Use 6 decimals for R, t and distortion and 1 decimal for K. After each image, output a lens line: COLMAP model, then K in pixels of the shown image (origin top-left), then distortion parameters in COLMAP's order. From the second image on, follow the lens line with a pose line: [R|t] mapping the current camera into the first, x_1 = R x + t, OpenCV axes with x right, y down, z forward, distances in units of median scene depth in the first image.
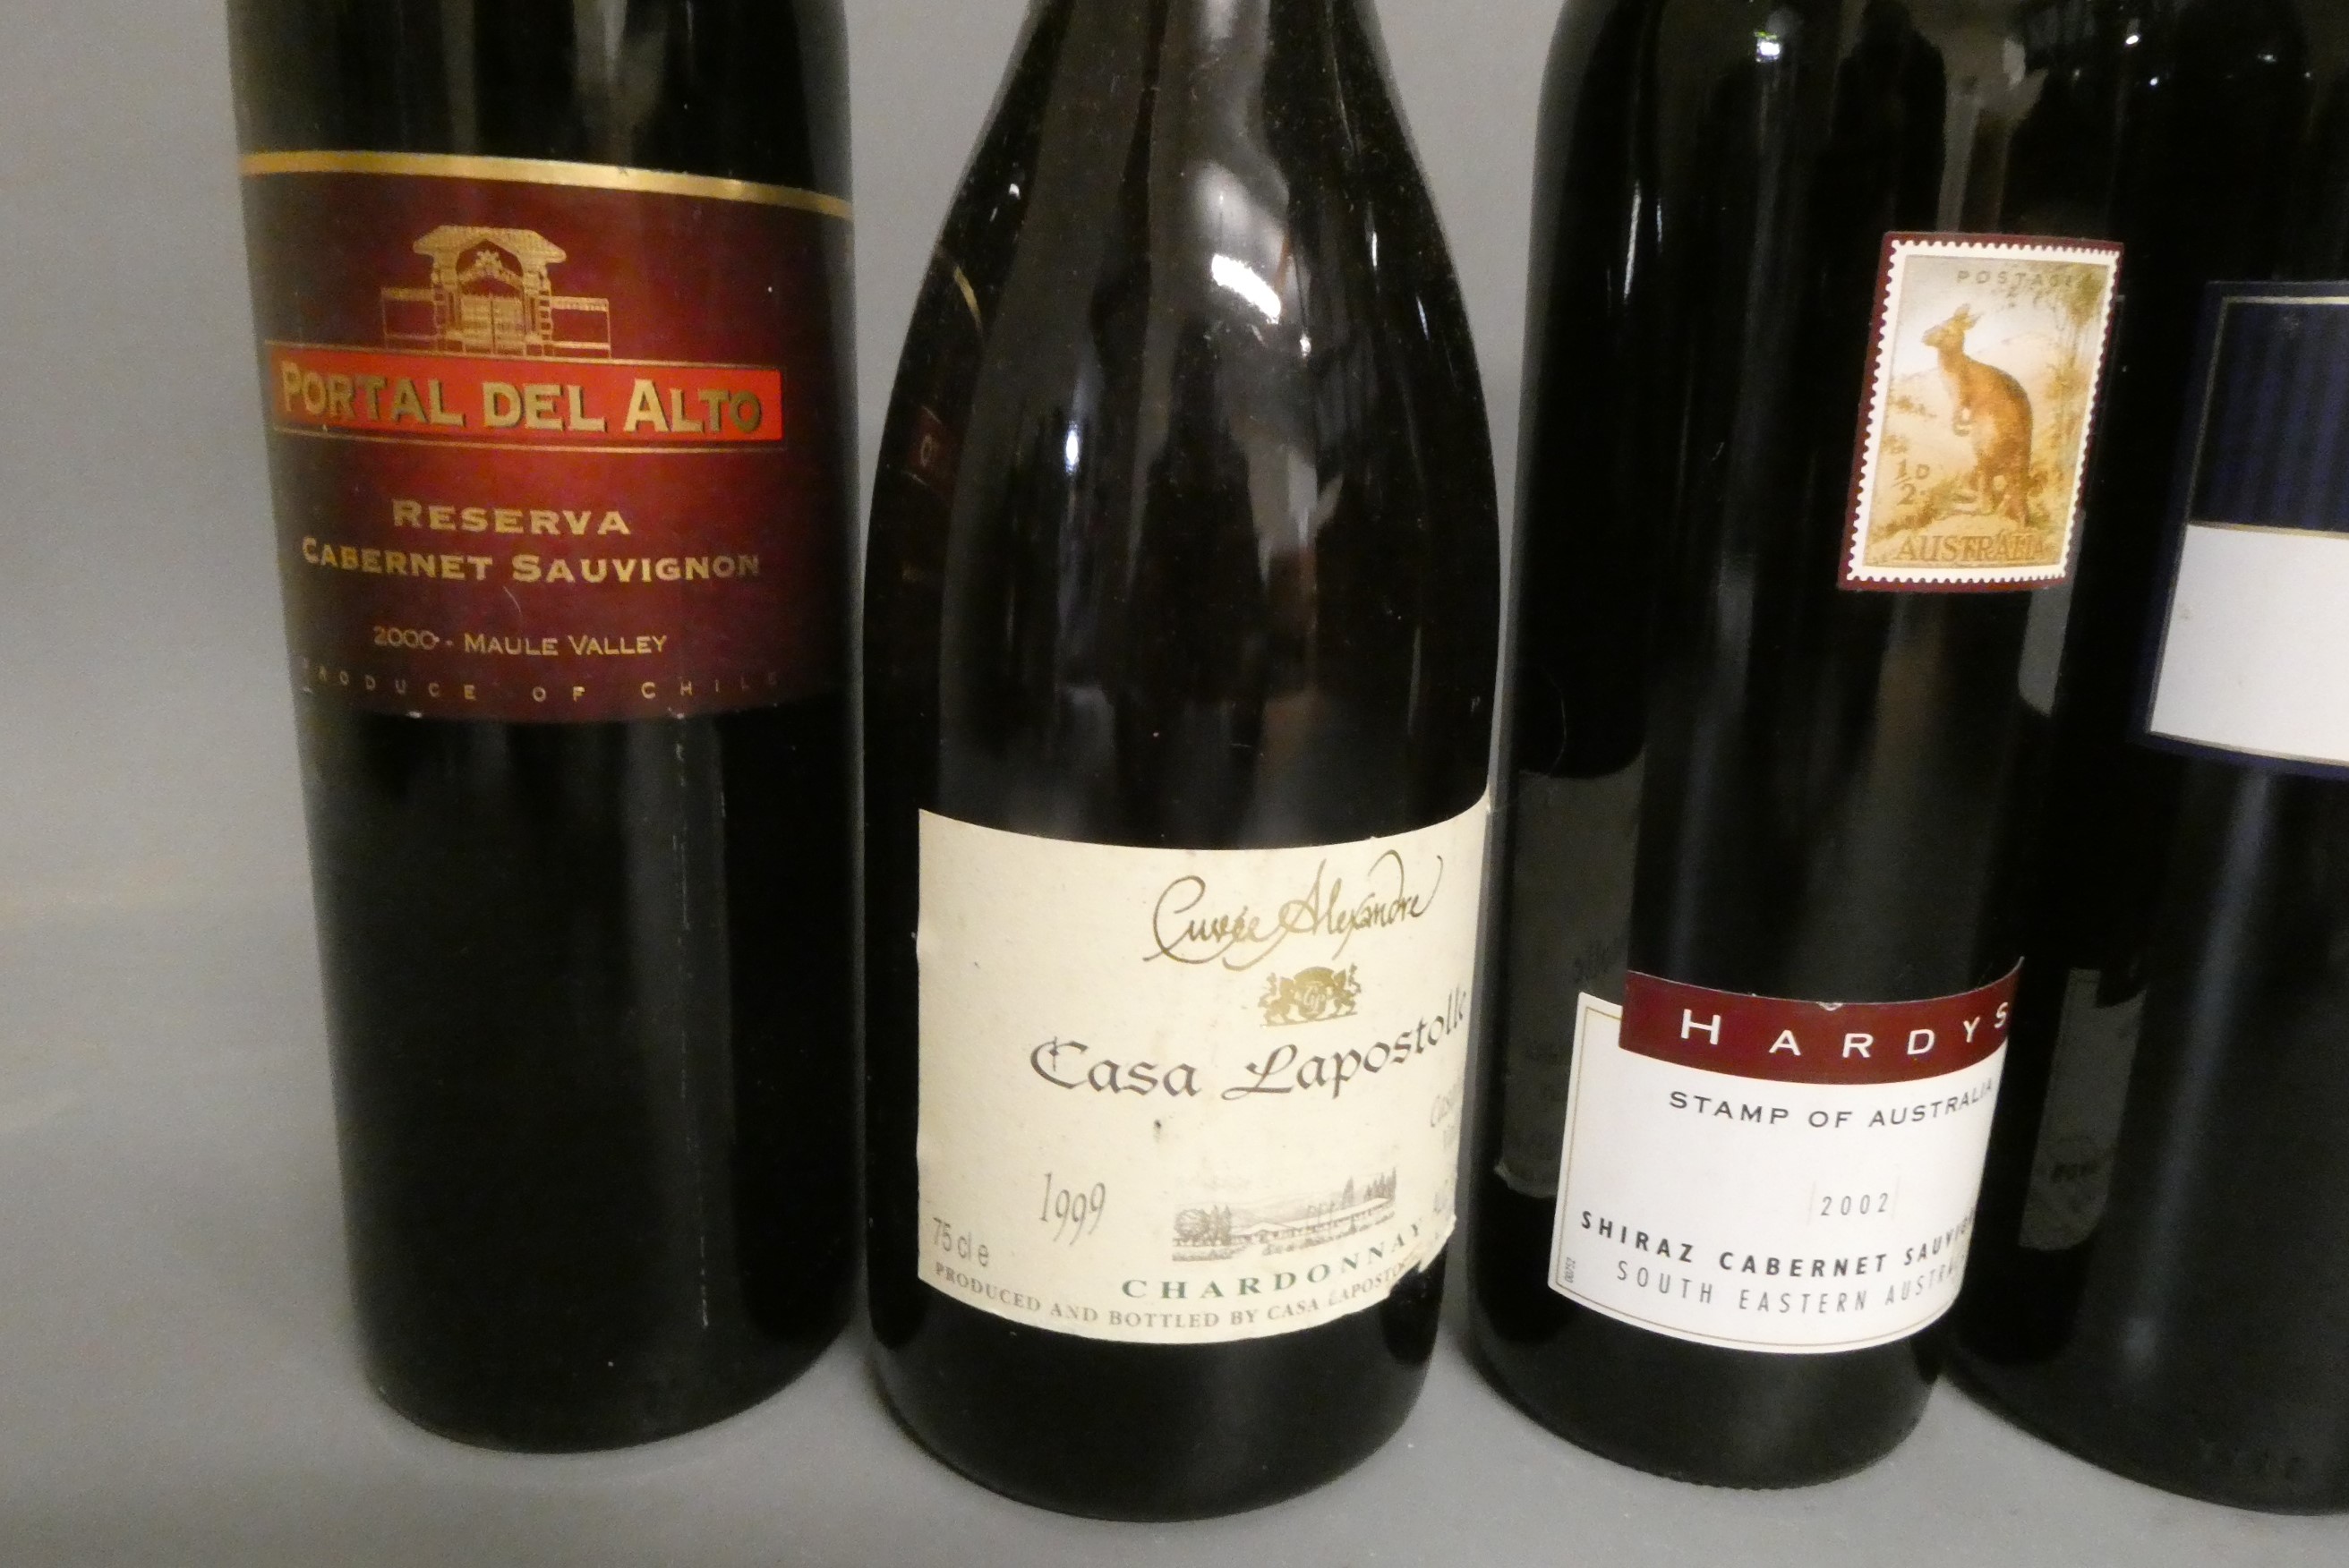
lens RADIAL K [[1639.2, 0, 1177.0], [0, 1639.2, 868.9], [0, 0, 1]] dist [0.005209, -0.009636]
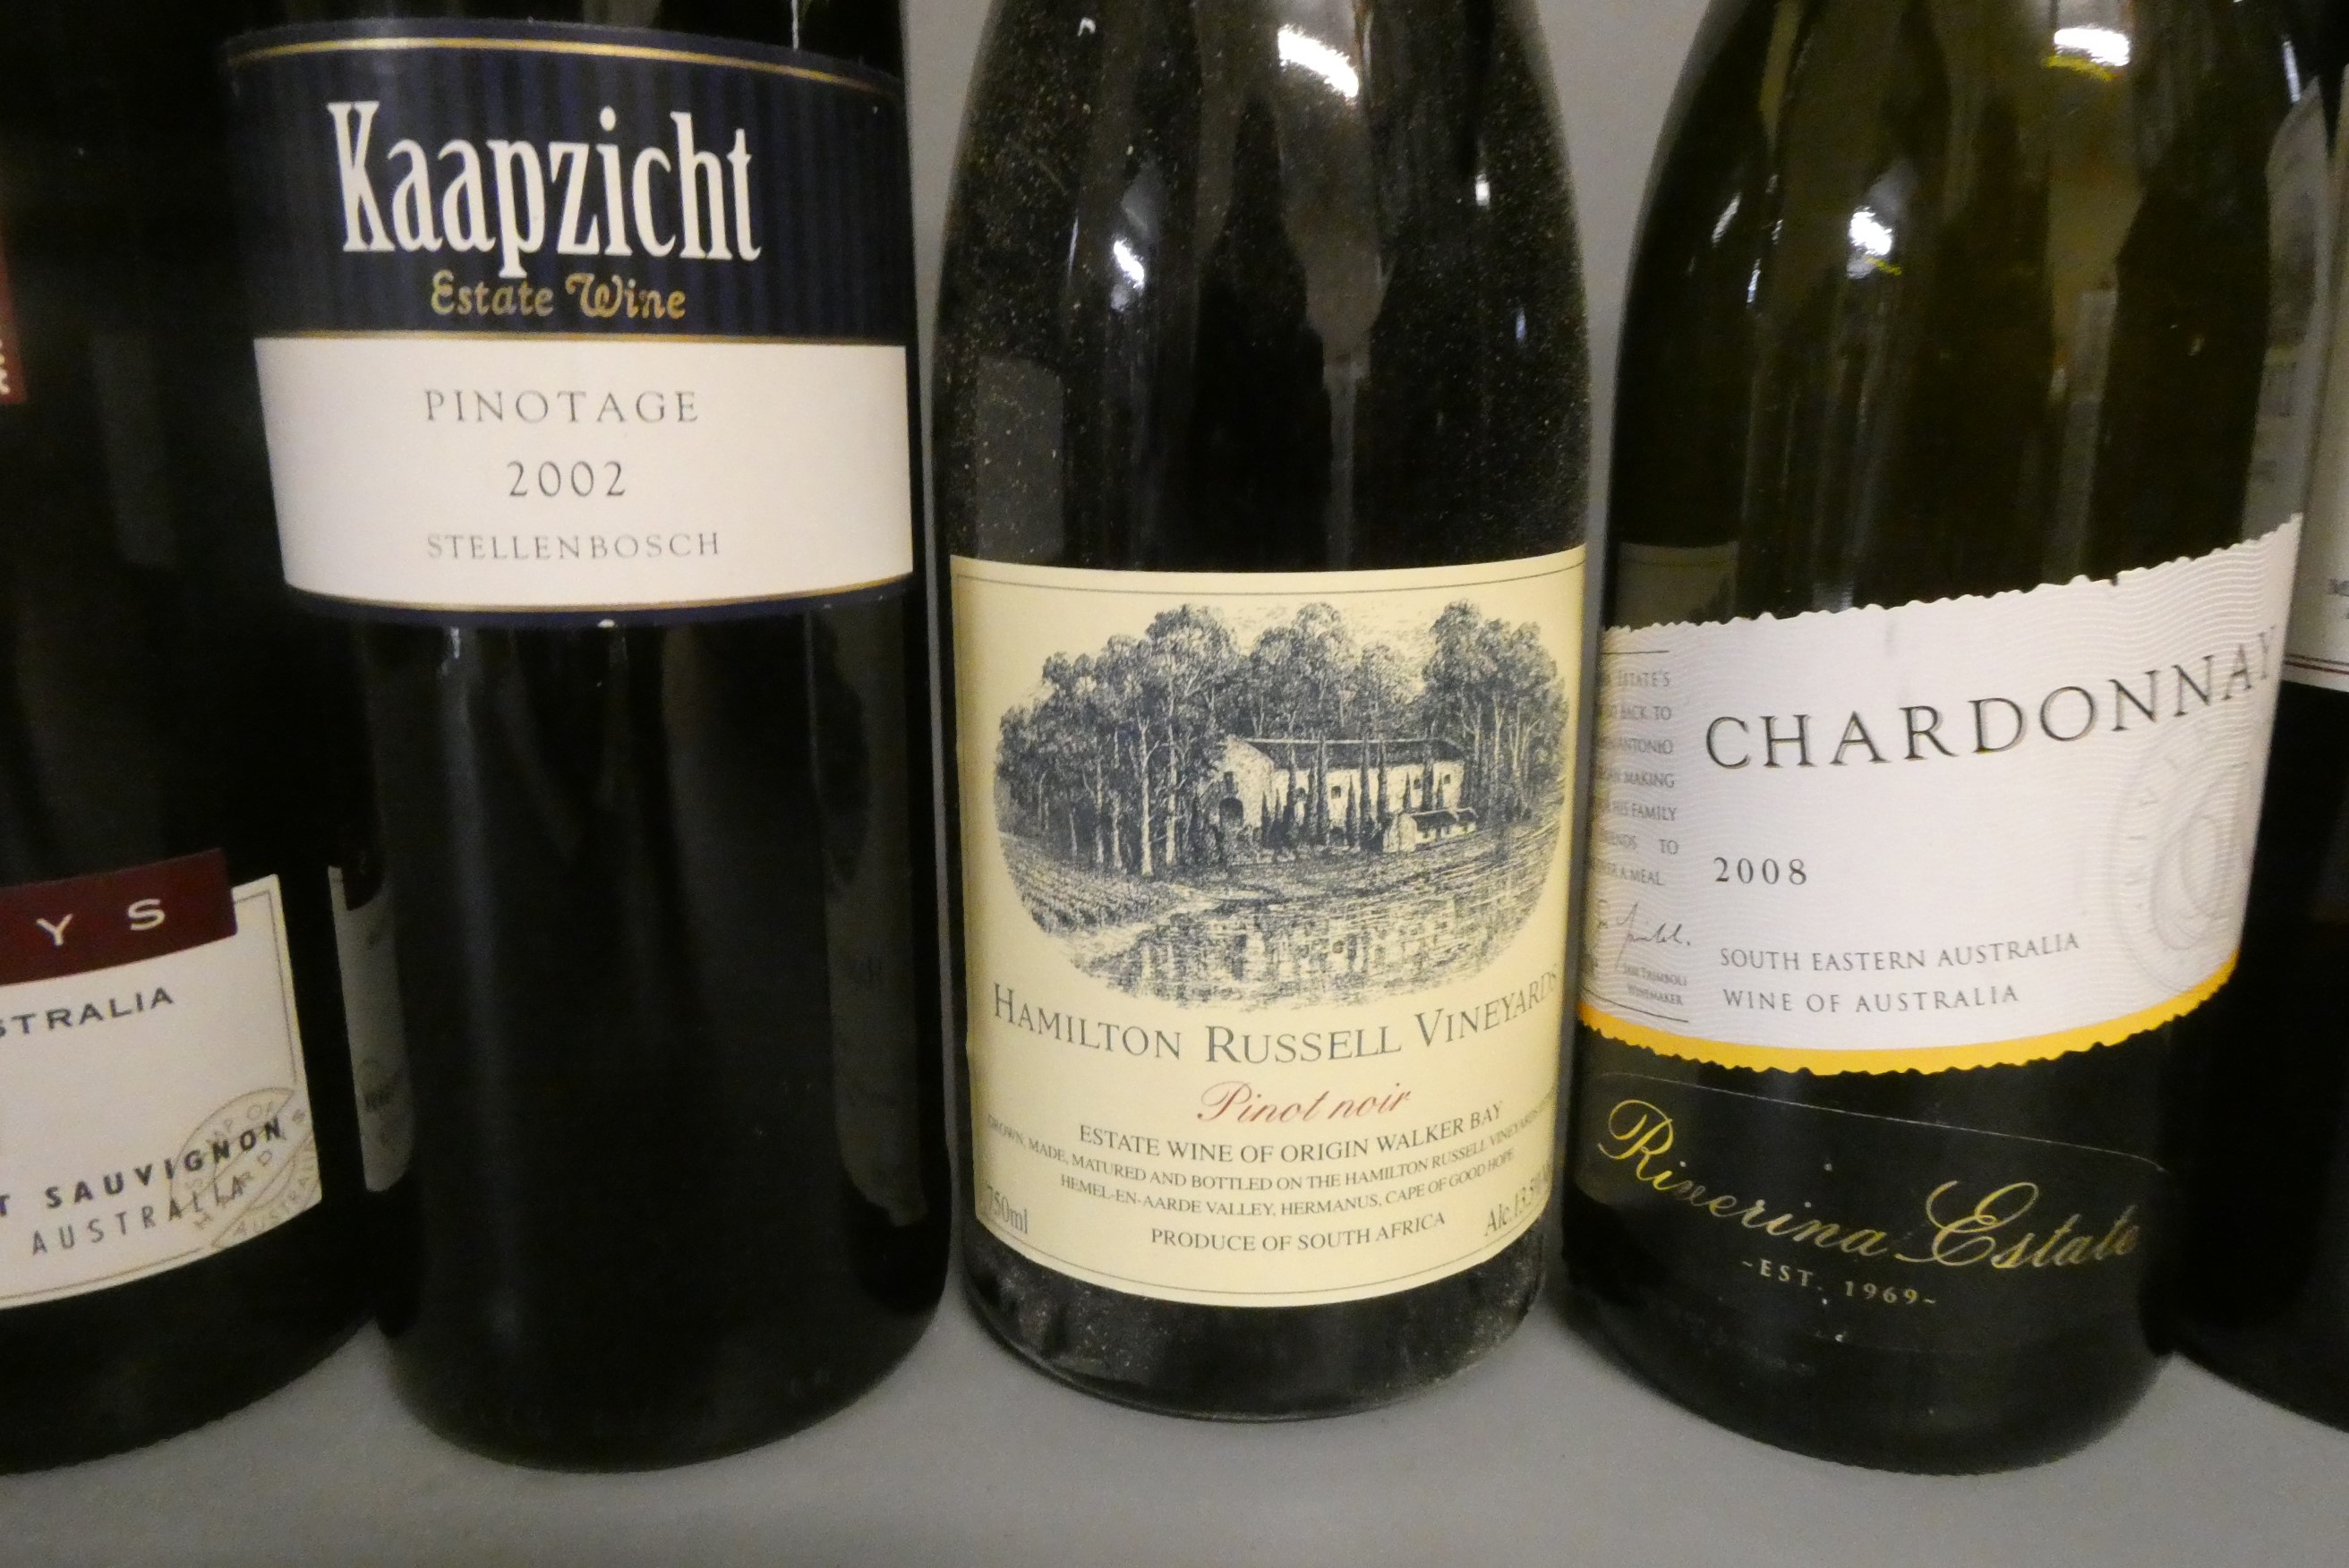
lens RADIAL K [[1639.2, 0, 1232.5], [0, 1639.2, 800.3], [0, 0, 1]] dist [0.005209, -0.009636]
pose [[0.998475, -0.036036, 0.041832, 1.156293], [0.037379, 0.998796, -0.031786, 0.086727], [-0.040636, 0.033301, 0.998619, 0.116468]]
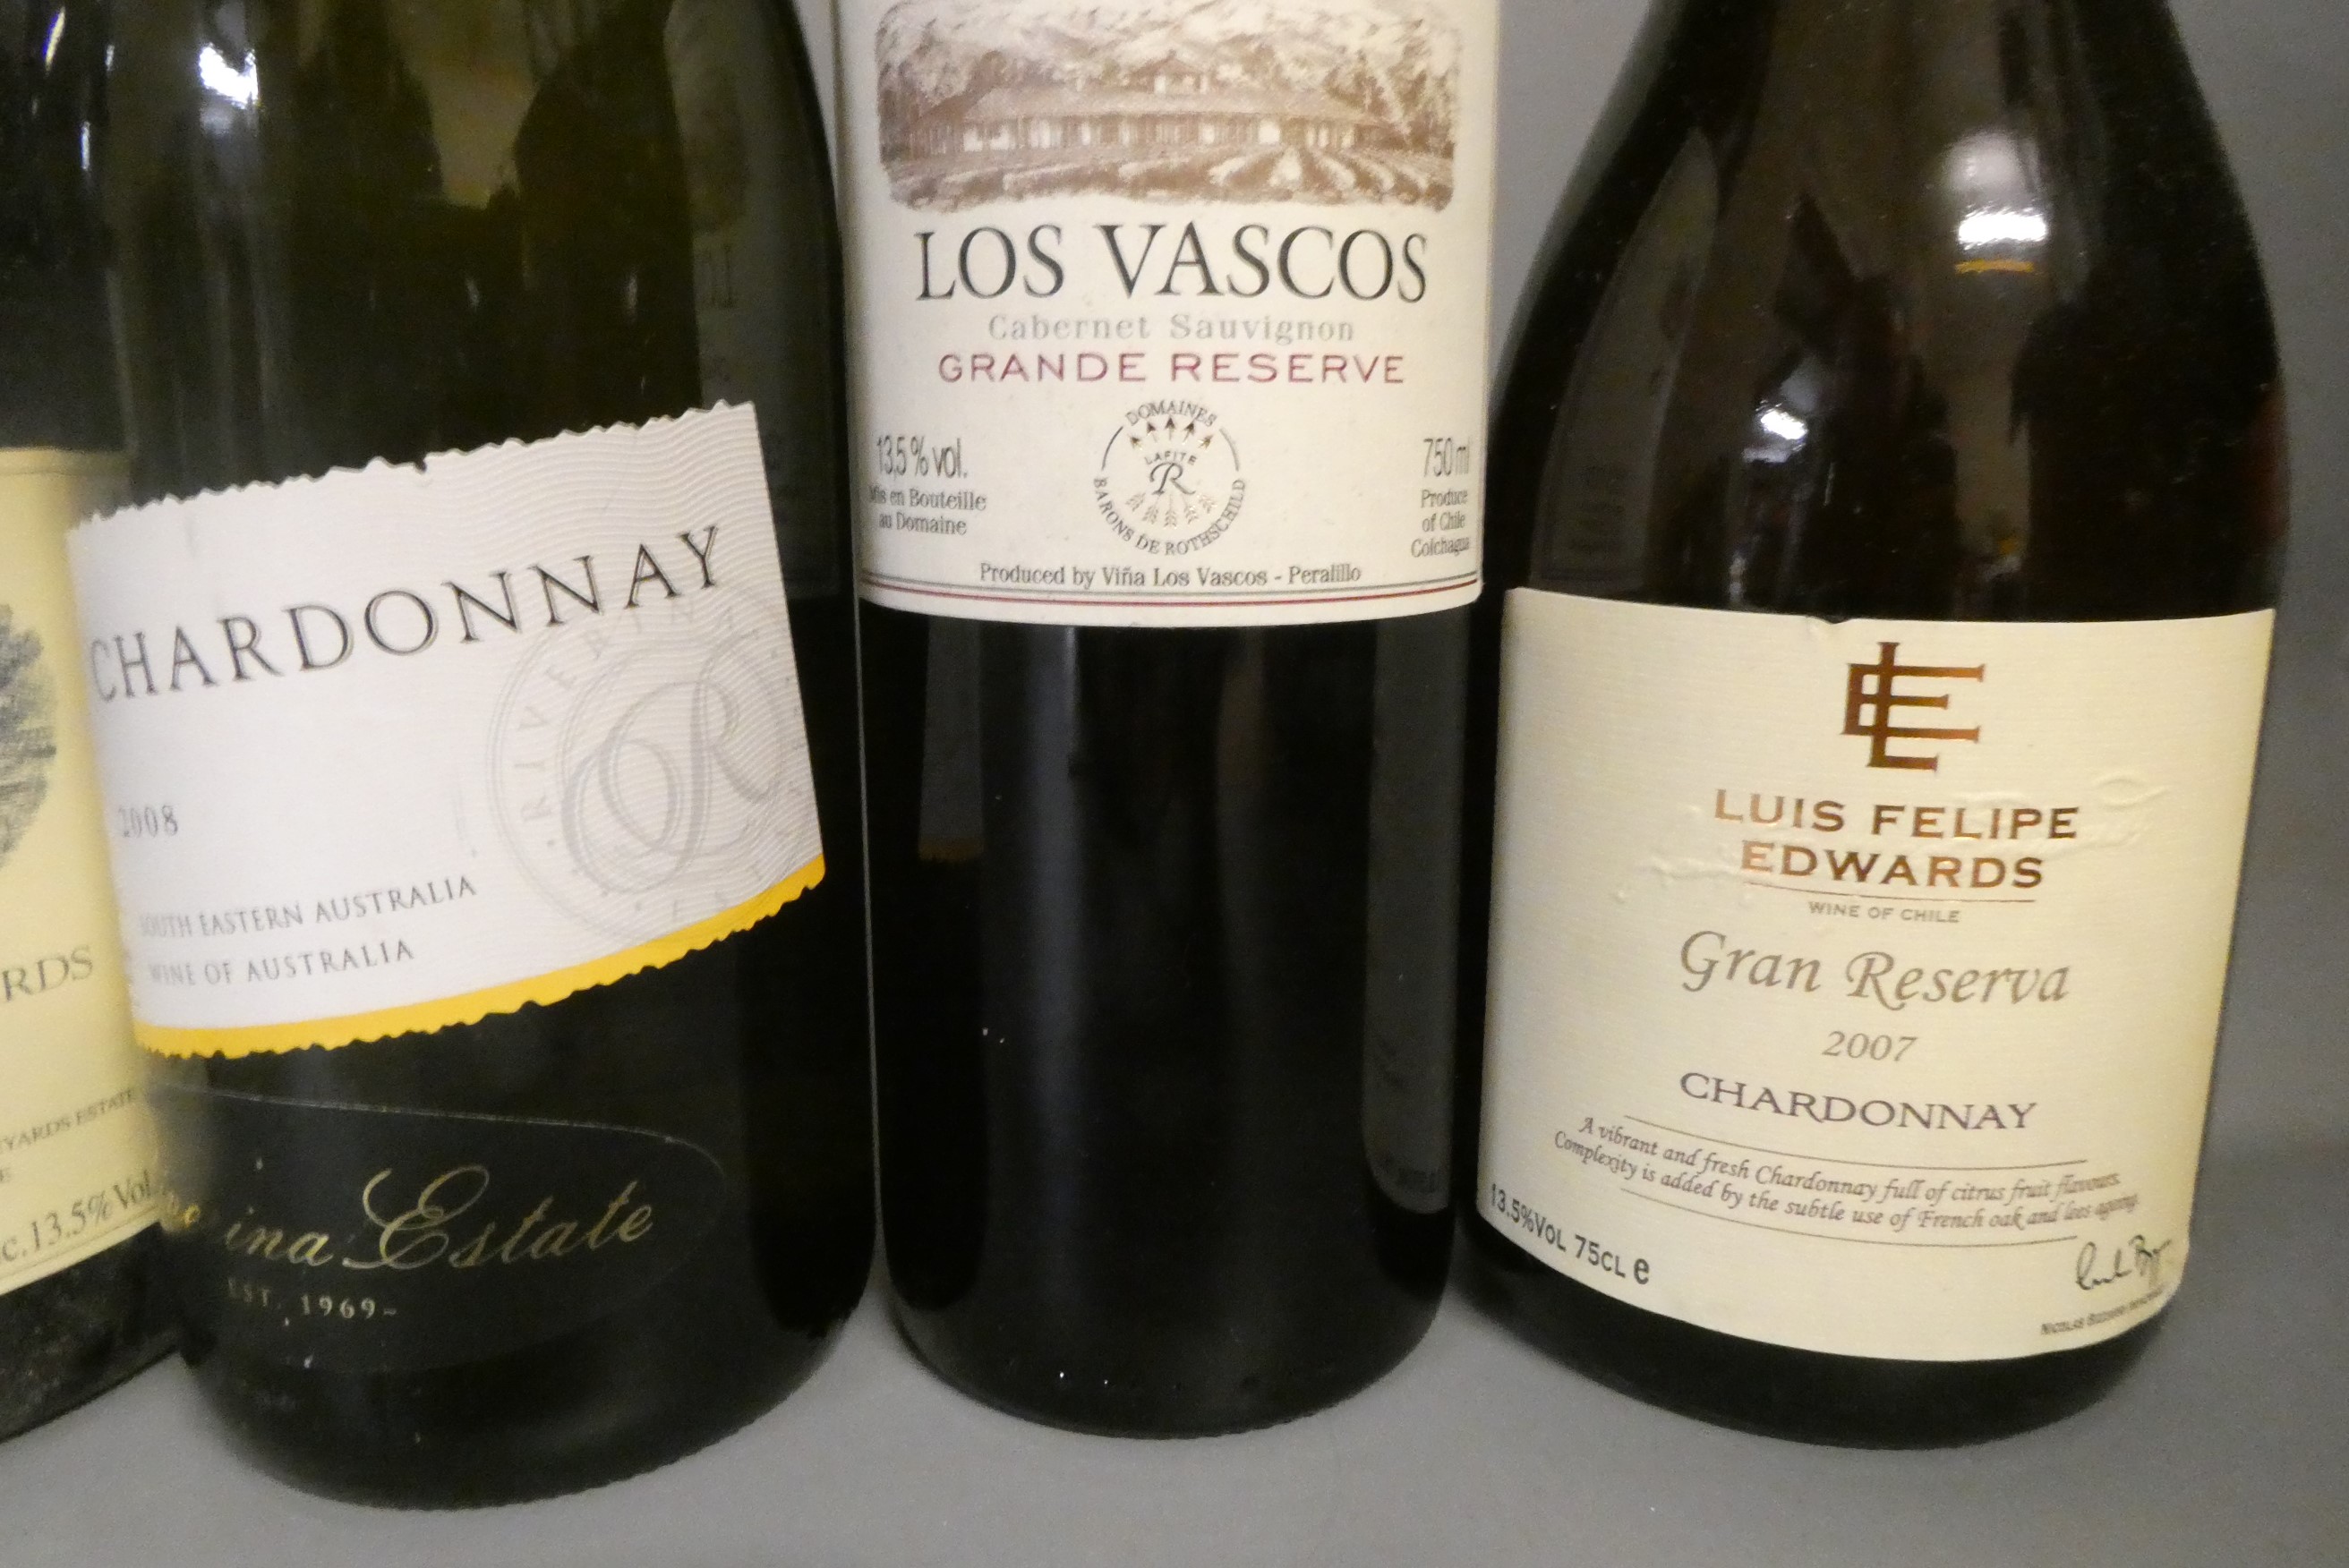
lens RADIAL K [[1639.2, 0, 1207.8], [0, 1639.2, 801.2], [0, 0, 1]] dist [0.005209, -0.009636]
pose [[0.974110, -0.068859, 0.215334, 1.847314], [0.077301, 0.996525, -0.031019, 0.165879], [-0.212449, 0.046861, 0.976048, 0.158480]]
